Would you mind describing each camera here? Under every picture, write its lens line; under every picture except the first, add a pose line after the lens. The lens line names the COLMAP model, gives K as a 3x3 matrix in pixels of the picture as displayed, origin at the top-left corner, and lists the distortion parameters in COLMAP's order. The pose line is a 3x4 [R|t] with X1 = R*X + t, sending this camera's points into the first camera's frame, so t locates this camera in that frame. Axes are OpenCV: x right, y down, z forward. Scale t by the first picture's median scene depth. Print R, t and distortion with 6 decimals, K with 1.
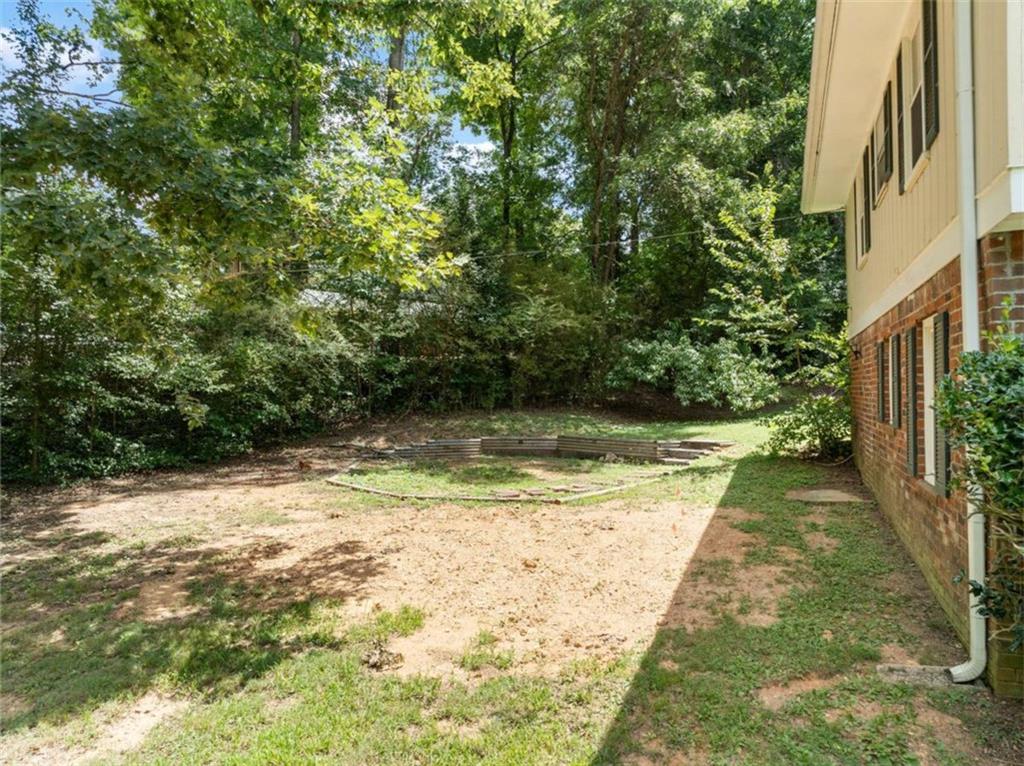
lens RADIAL K [[723.7, 0, 511.9], [0, 723.7, 383.5], [0, 0, 1]] dist [0.000190, 0.000128]
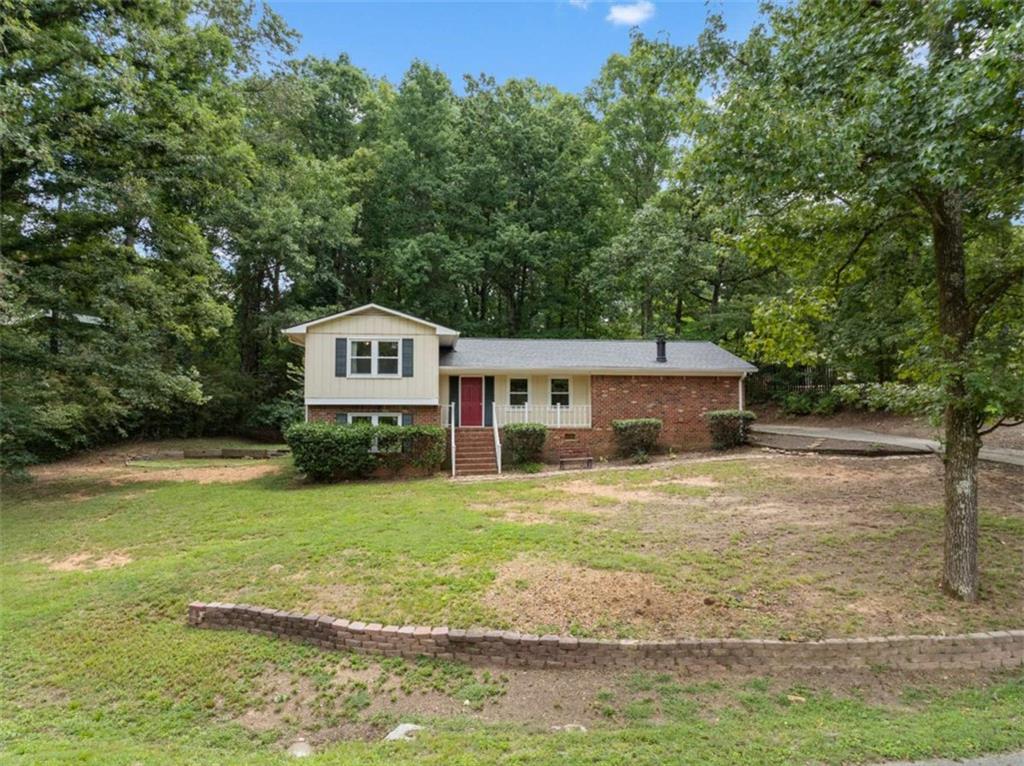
lens RADIAL K [[723.7, 0, 512.6], [0, 723.7, 383.1], [0, 0, 1]] dist [0.000190, 0.000128]
pose [[0.903283, 0.021415, 0.428511, -0.077128], [-0.002011, 0.998954, -0.045685, -0.026054], [-0.429041, 0.040405, 0.902381, -1.218317]]
